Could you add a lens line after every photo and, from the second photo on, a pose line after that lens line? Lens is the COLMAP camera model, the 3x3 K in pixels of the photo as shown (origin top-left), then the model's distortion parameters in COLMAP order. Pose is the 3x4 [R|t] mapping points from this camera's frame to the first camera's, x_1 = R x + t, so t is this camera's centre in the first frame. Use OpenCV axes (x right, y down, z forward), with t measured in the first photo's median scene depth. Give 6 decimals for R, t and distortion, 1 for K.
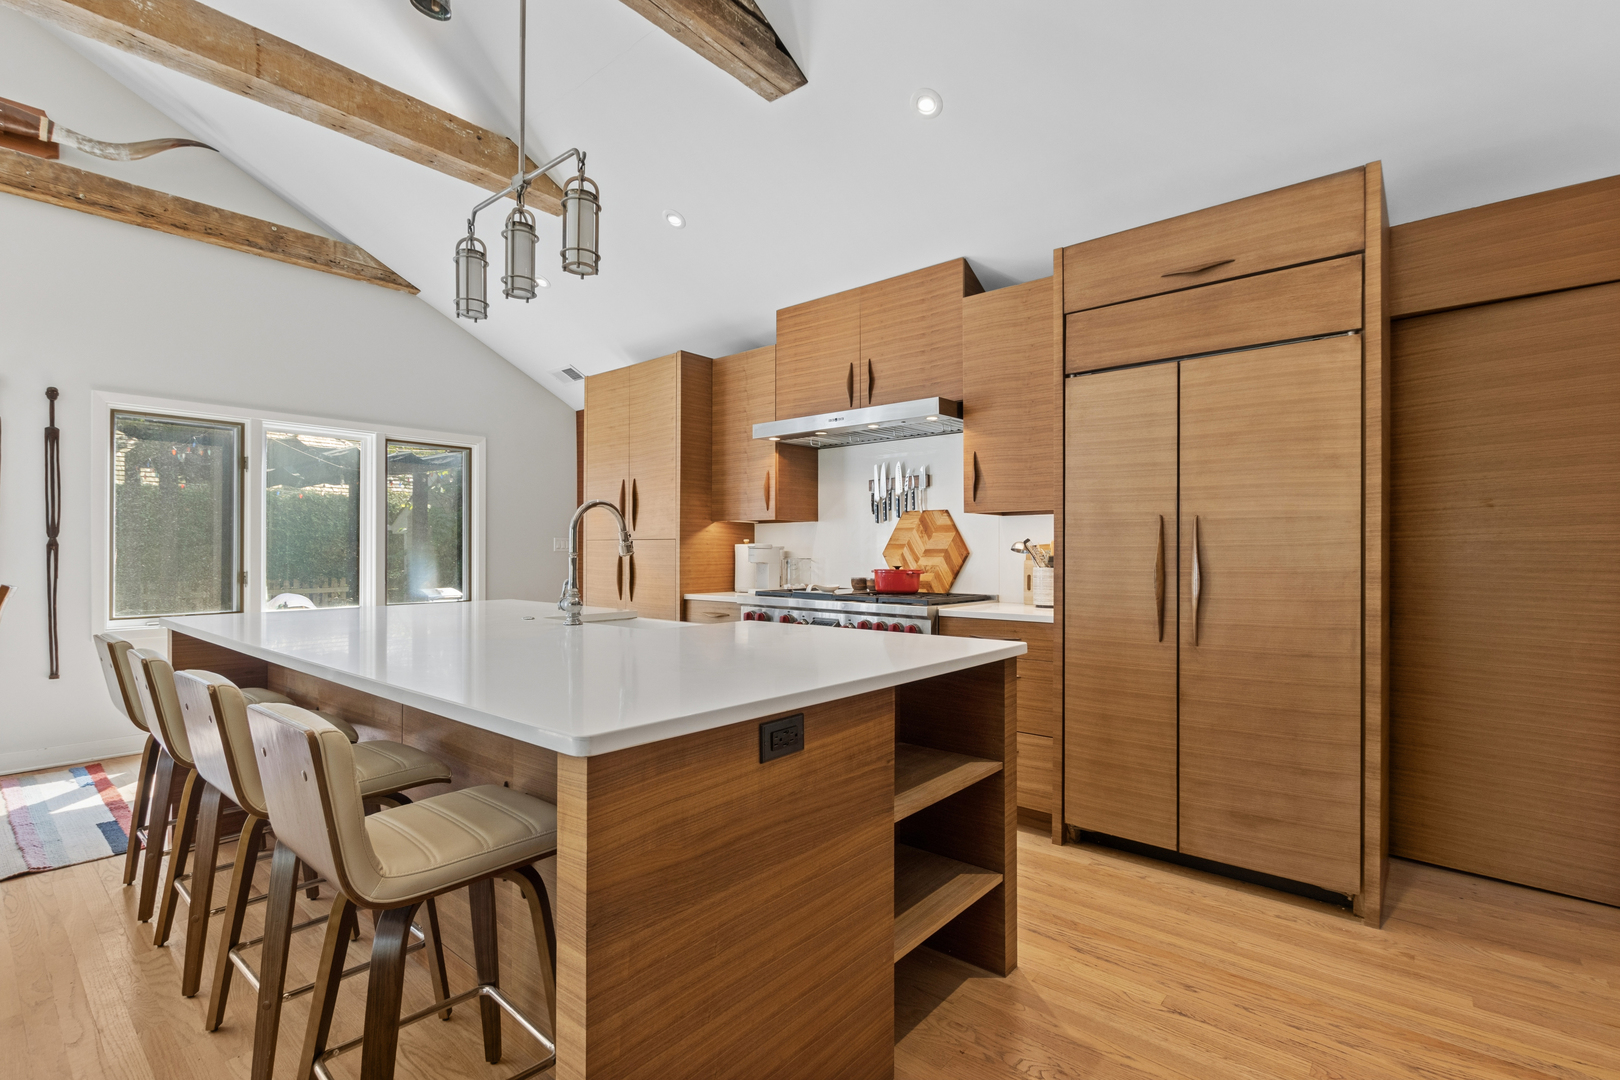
lens RADIAL K [[745.5, 0, 810.9], [0, 745.5, 545.8], [0, 0, 1]] dist [0.005010, -0.002769]
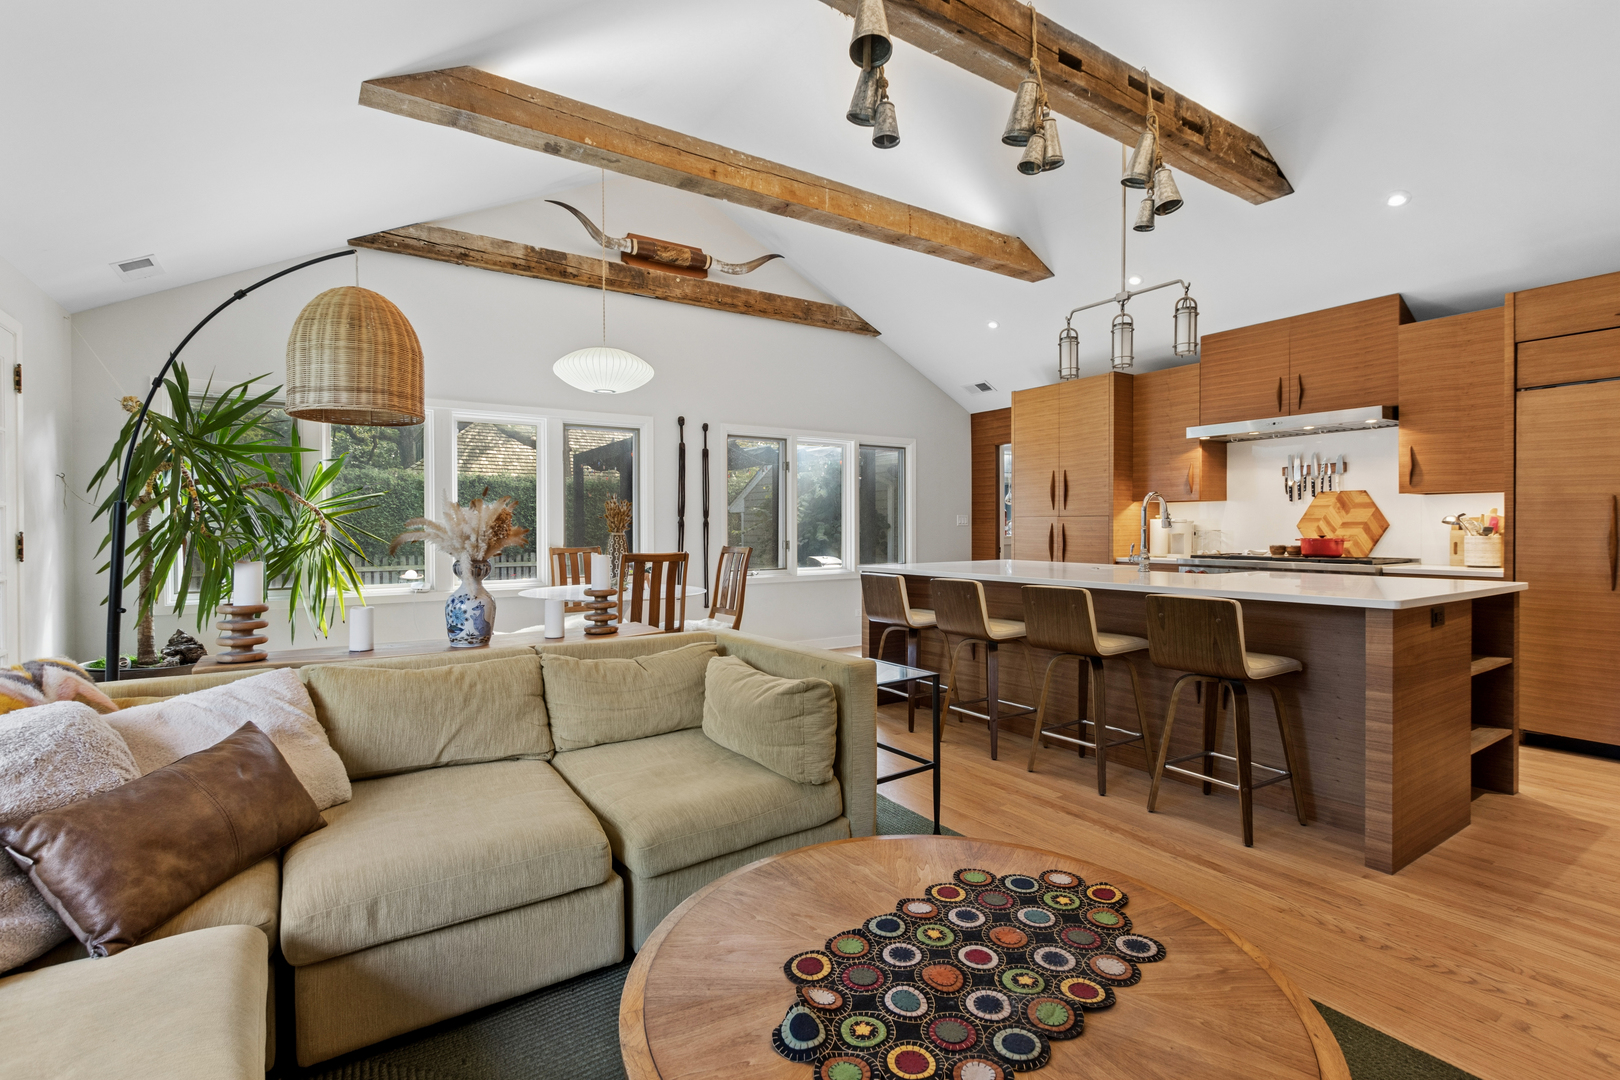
lens RADIAL K [[745.5, 0, 810.6], [0, 745.5, 531.2], [0, 0, 1]] dist [0.005010, -0.002769]
pose [[0.960257, -0.003714, -0.279093, -0.382218], [0.007688, 0.999884, 0.013145, -0.003928], [0.279012, -0.014768, 0.960174, -0.484467]]
